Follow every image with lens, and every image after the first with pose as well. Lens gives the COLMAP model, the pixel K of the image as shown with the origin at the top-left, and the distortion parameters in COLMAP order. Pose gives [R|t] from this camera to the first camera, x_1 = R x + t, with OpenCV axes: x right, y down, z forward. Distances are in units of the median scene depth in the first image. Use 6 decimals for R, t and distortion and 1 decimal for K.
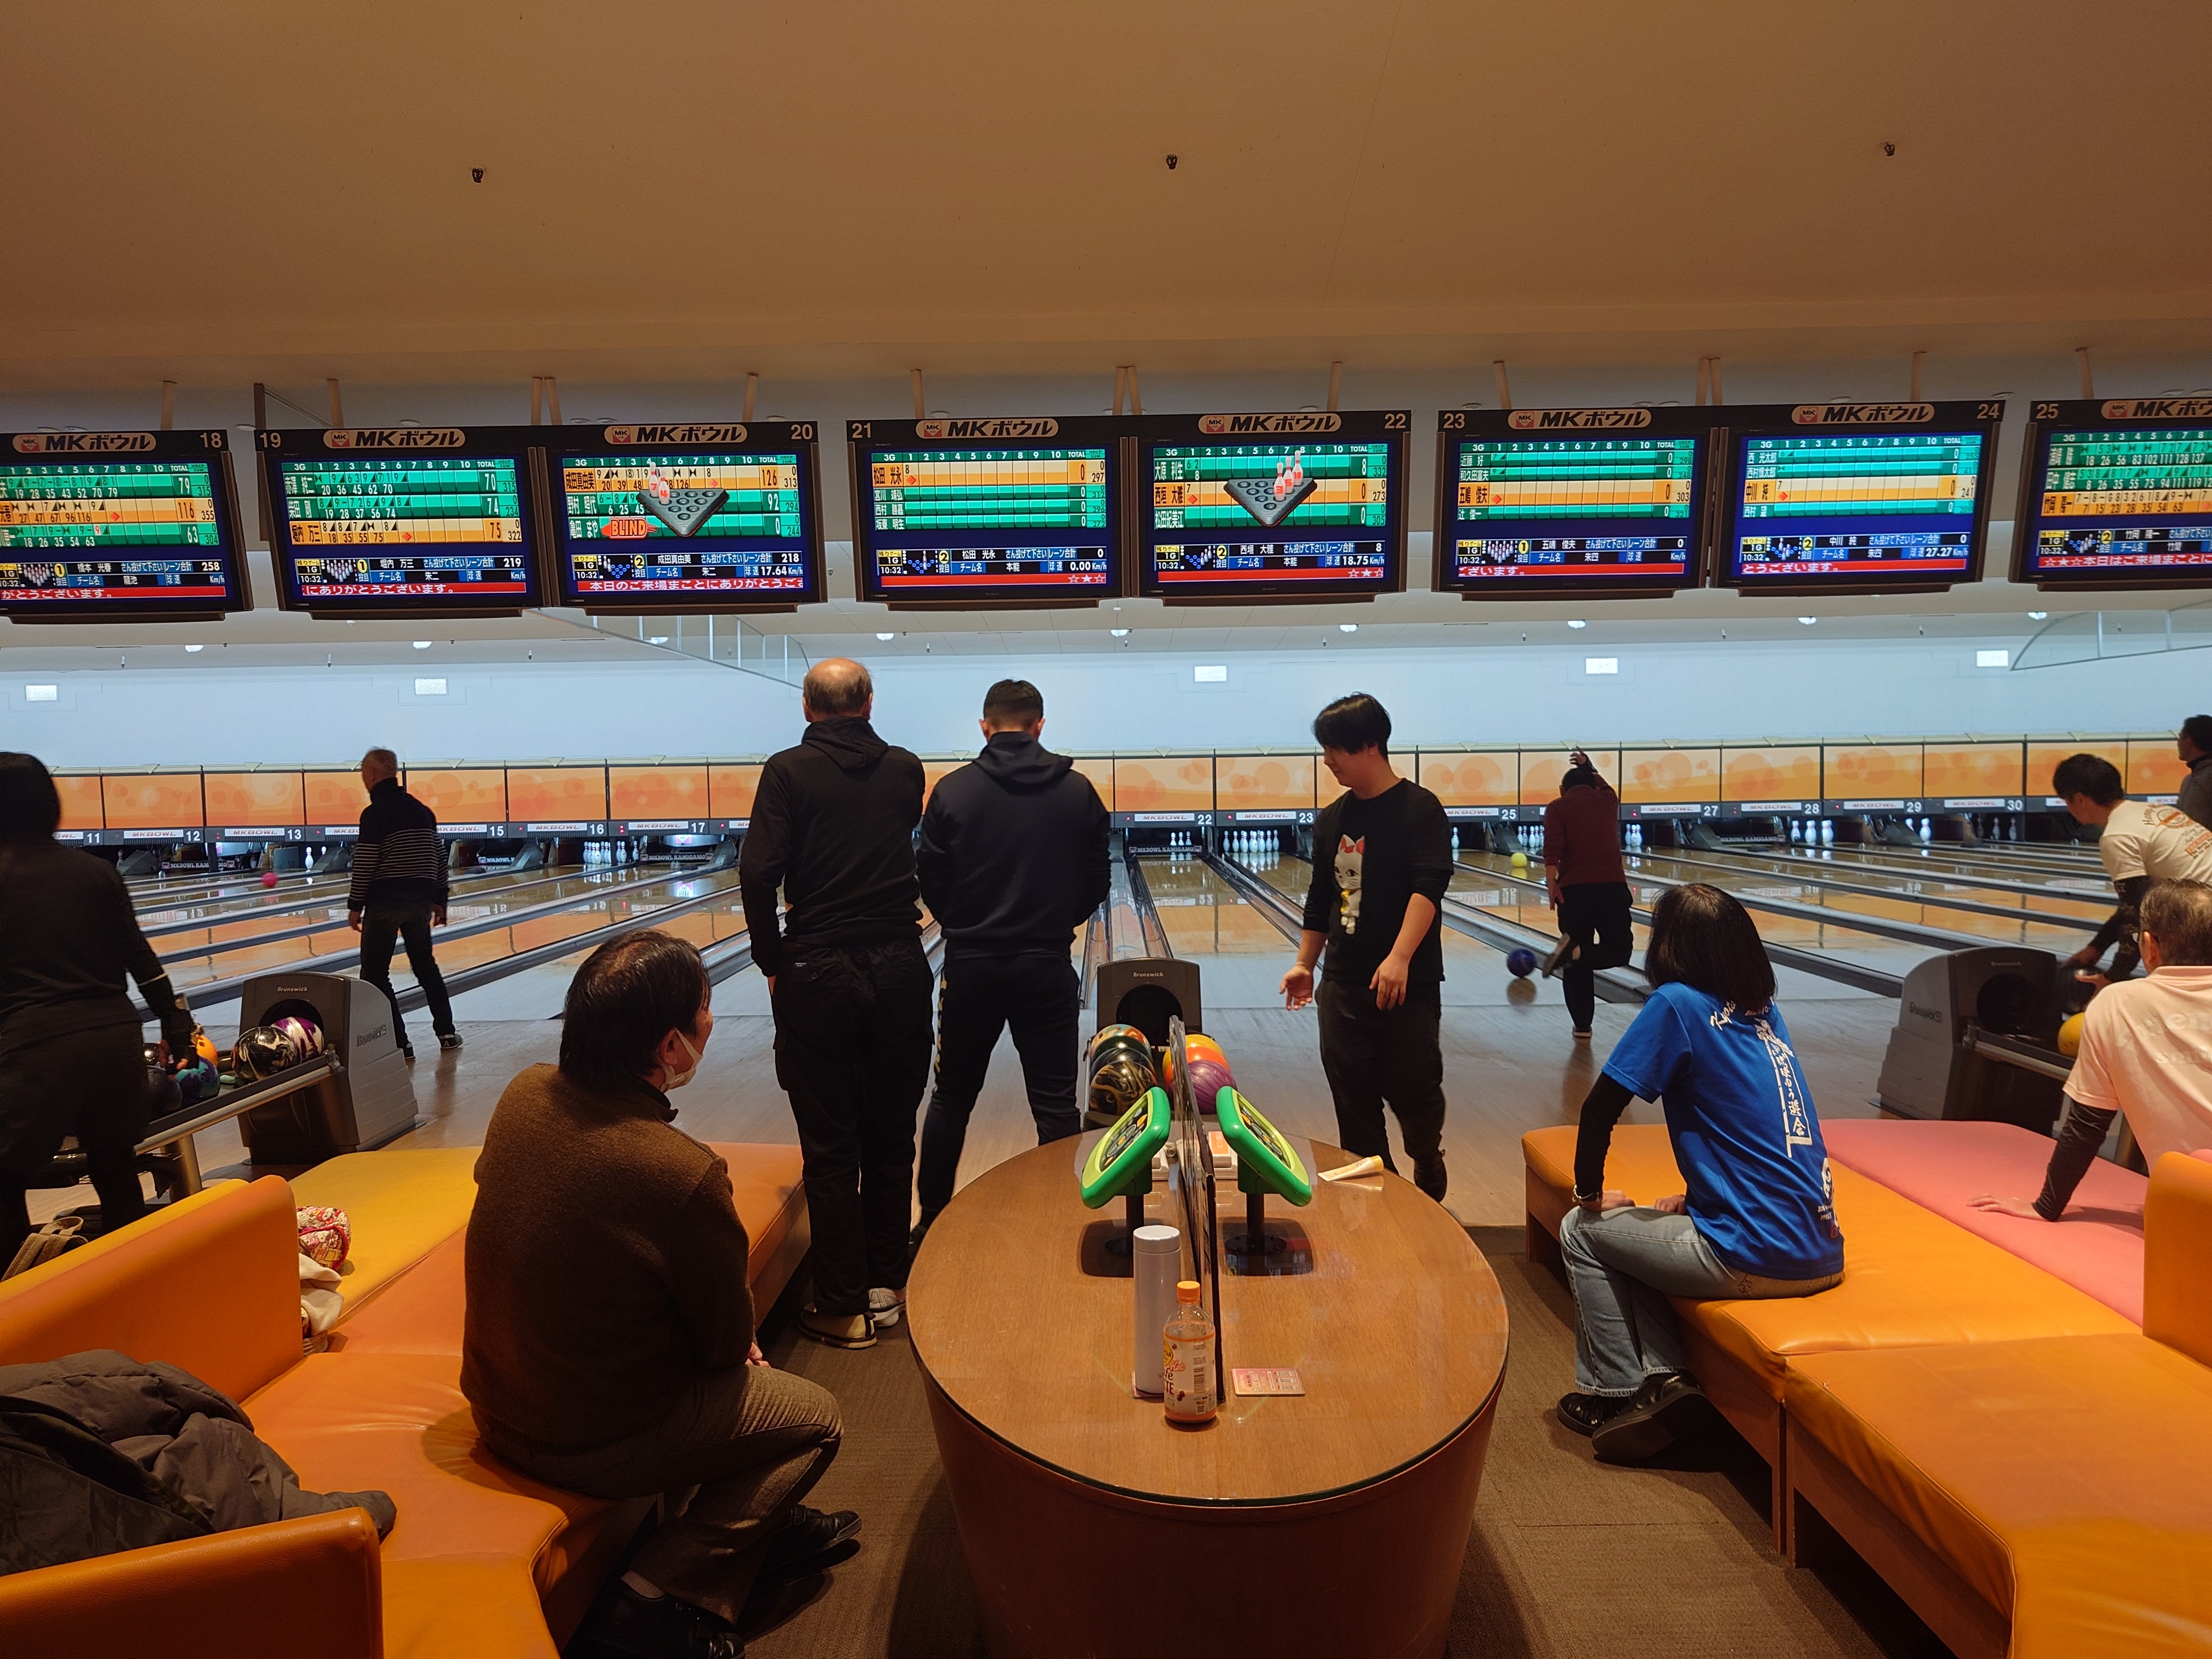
lens RADIAL K [[1609.7, 0, 1106.4], [0, 1609.7, 849.9], [0, 0, 1]] dist [-0.002534, 0.007741]
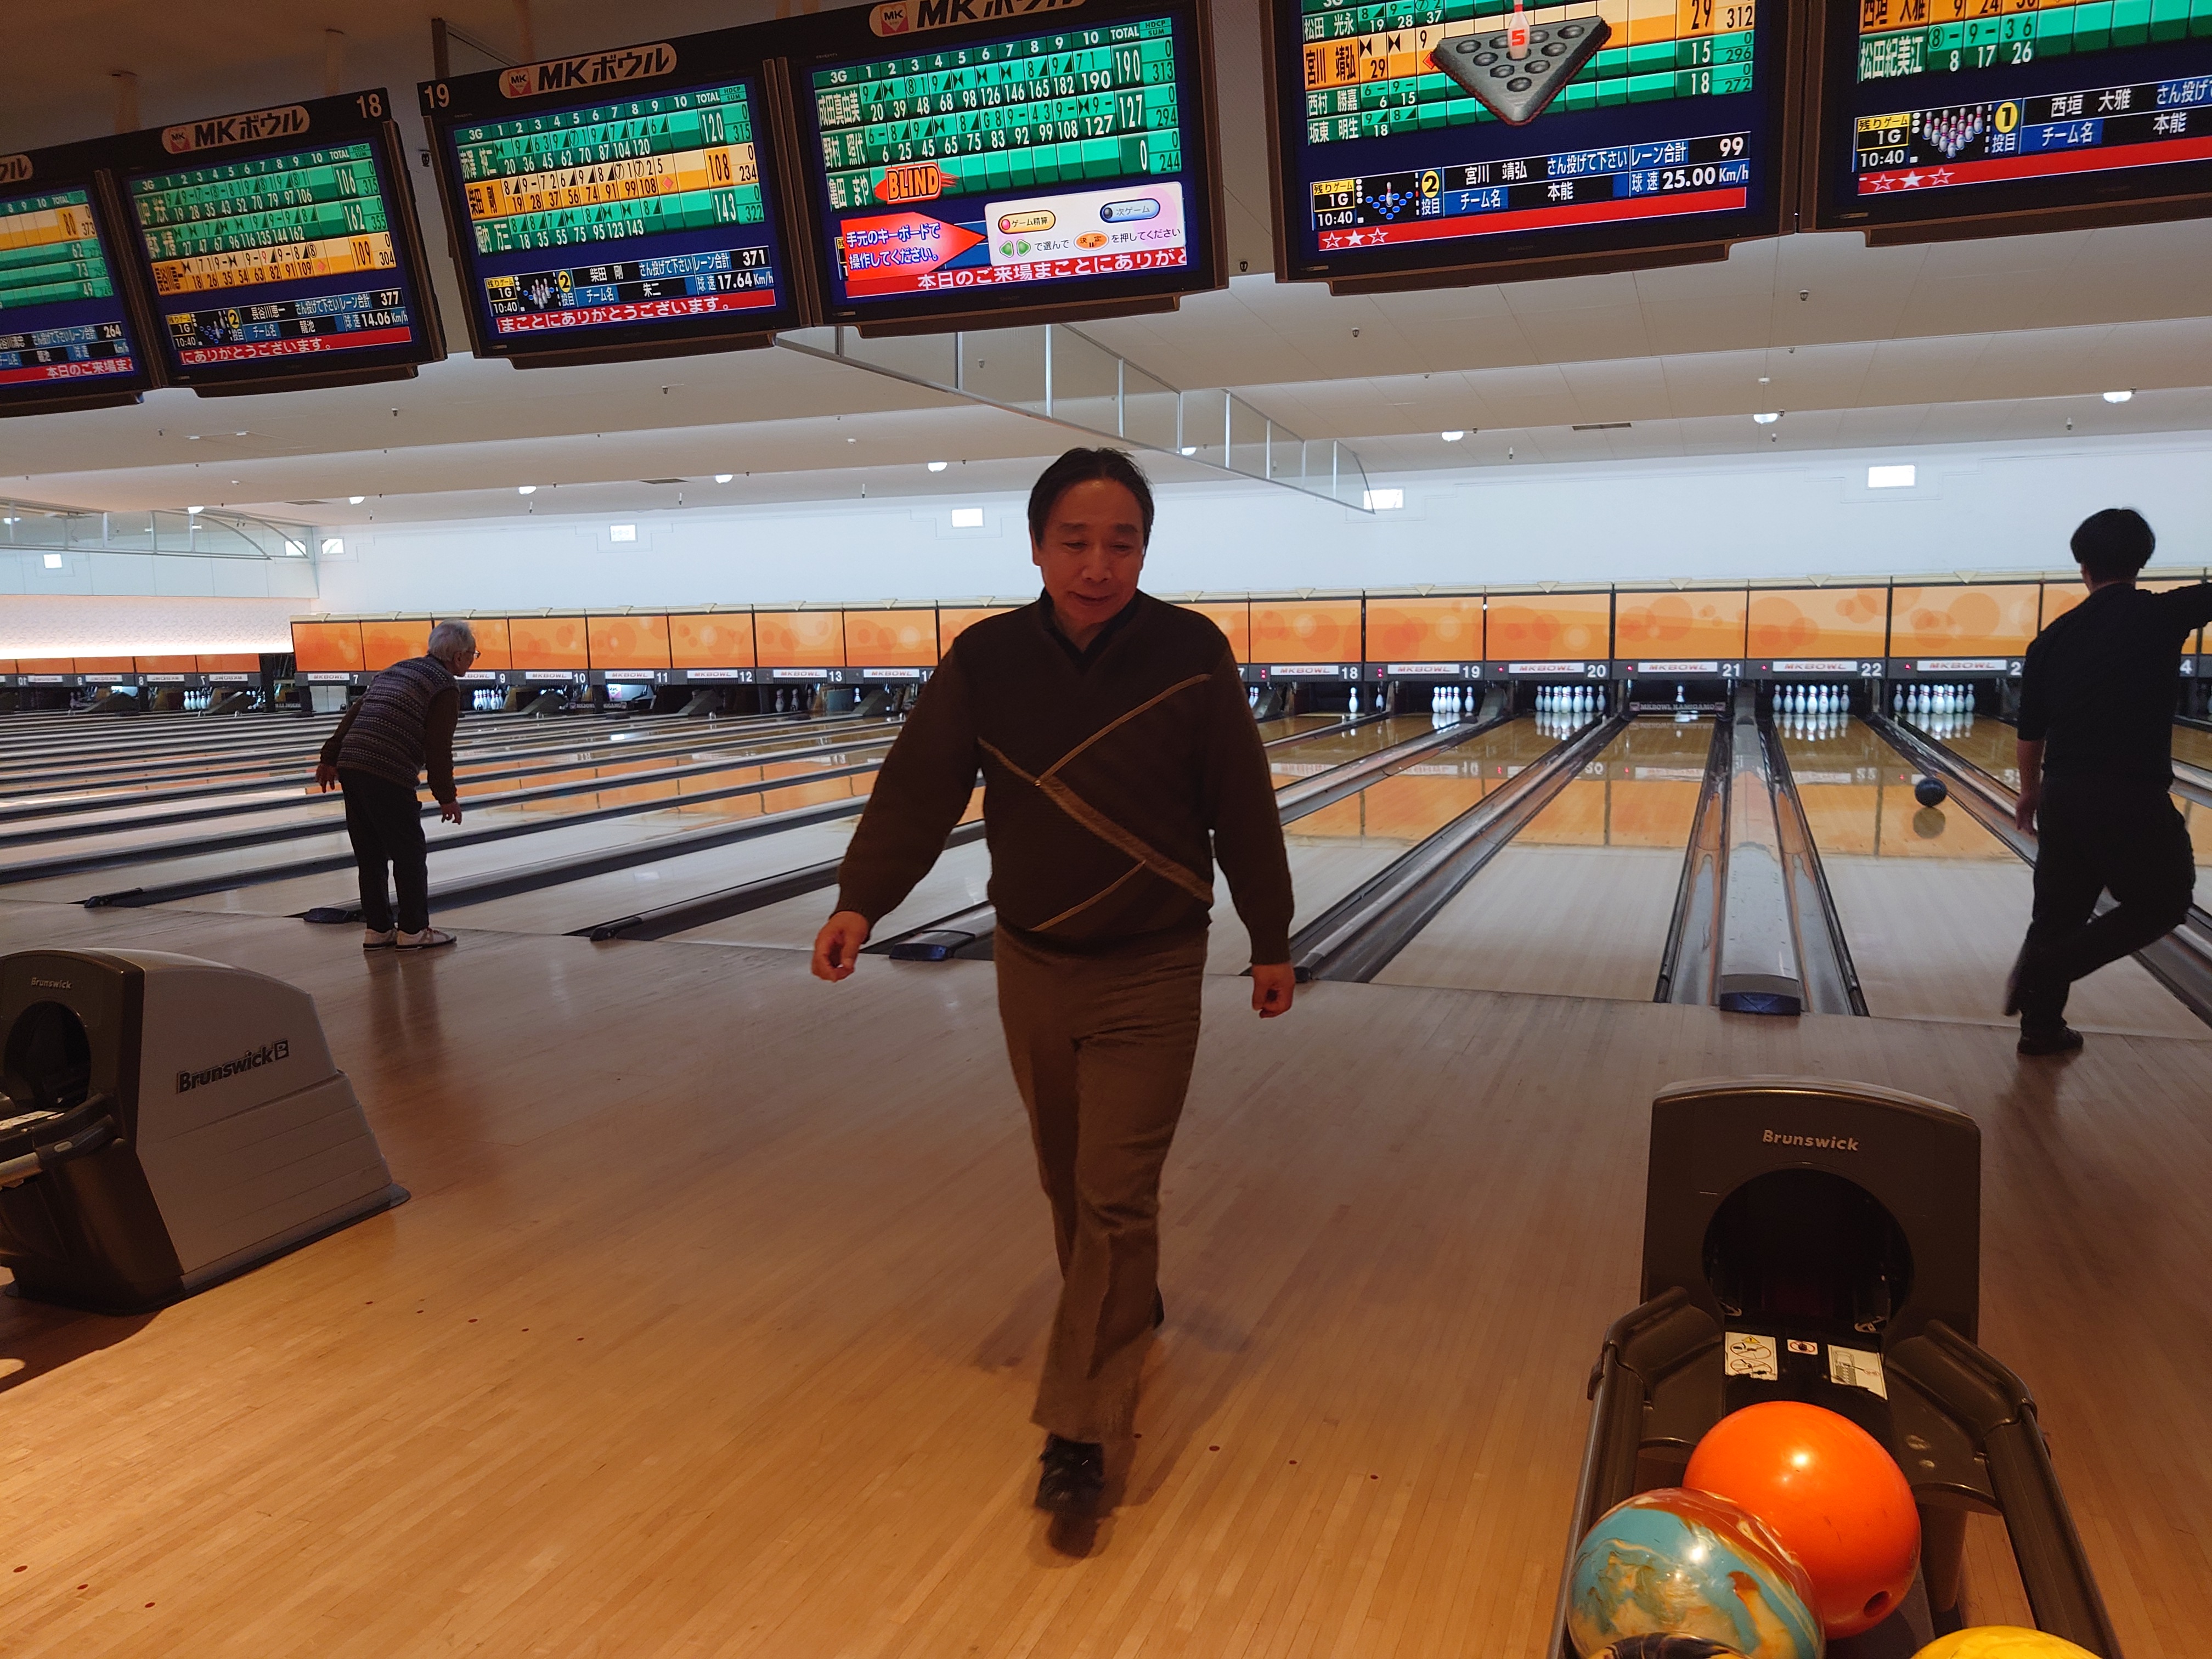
lens RADIAL K [[1601.6, 0, 1127.9], [0, 1601.6, 858.0], [0, 0, 1]] dist [-0.012463, 0.017472]
pose [[0.935044, 0.051125, -0.350827, 0.004813], [-0.015347, 0.994457, 0.104017, -0.009777], [0.354201, -0.091876, 0.930645, 0.438163]]
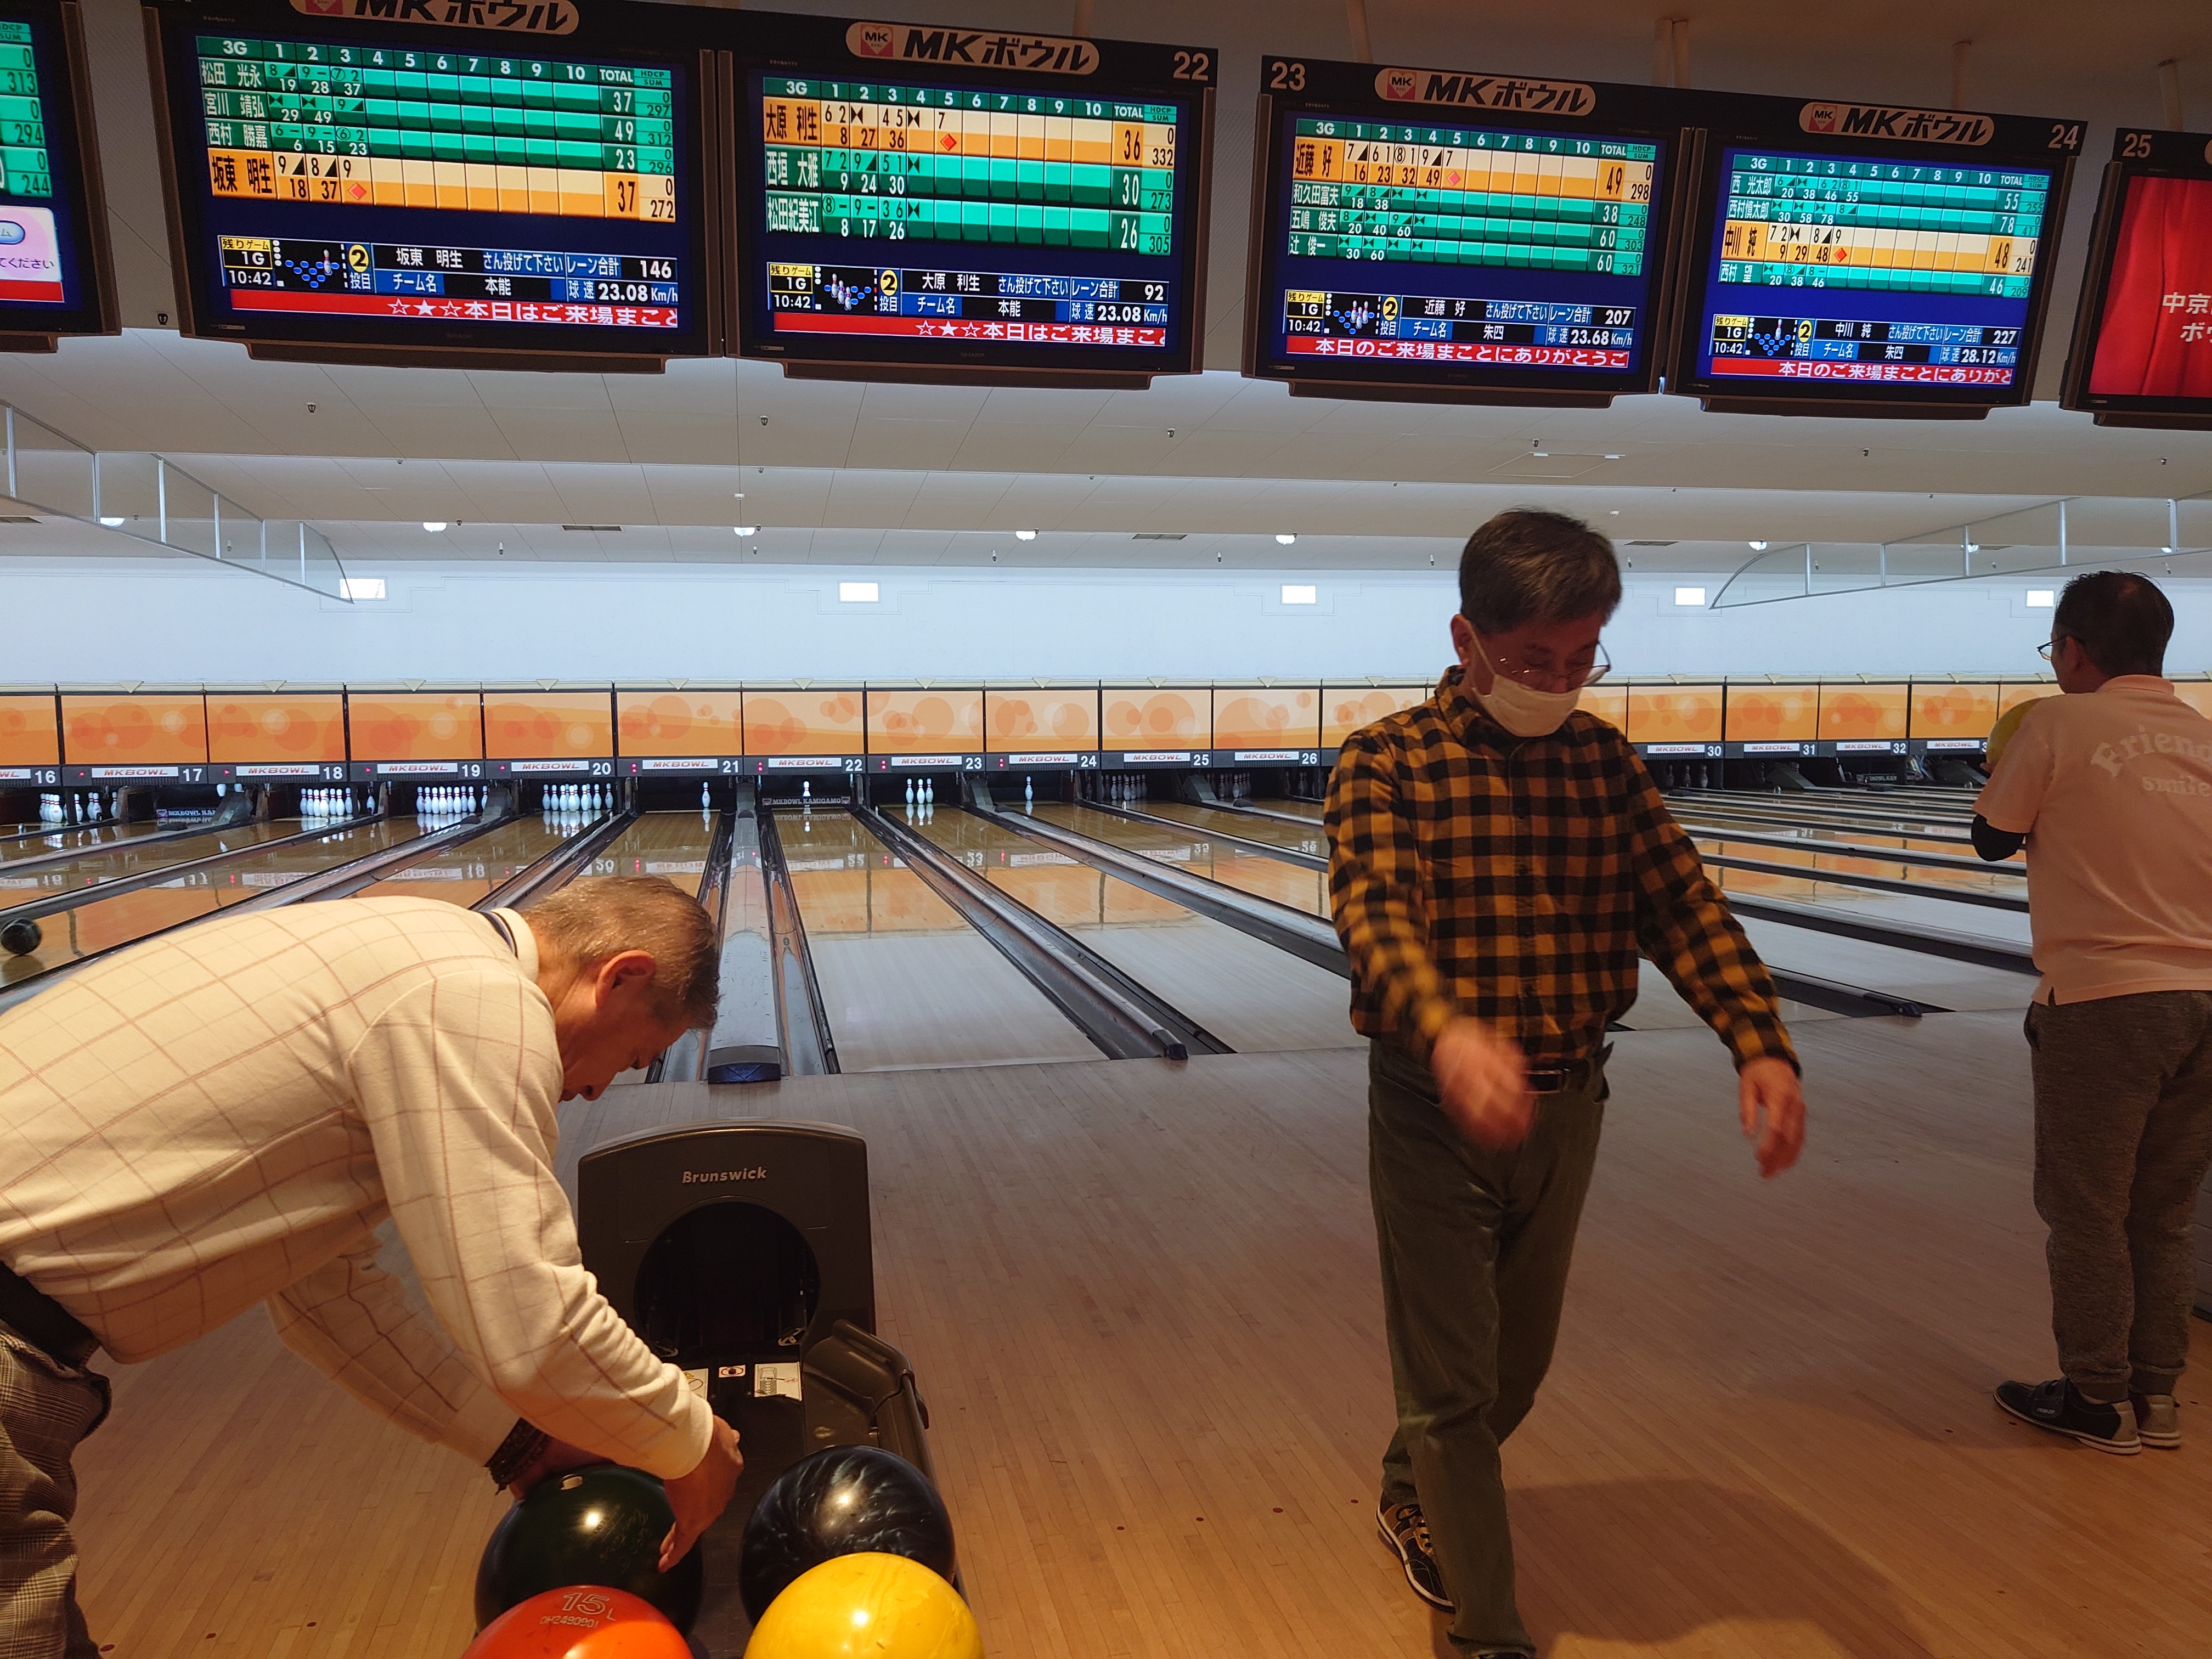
lens RADIAL K [[1599.1, 0, 1098.9], [0, 1599.1, 848.7], [0, 0, 1]] dist [-0.002058, 0.002648]
pose [[0.977011, -0.009891, 0.212959, 0.022281], [0.003085, 0.999475, 0.032264, -0.005083], [-0.213166, -0.030866, 0.976528, 0.431265]]
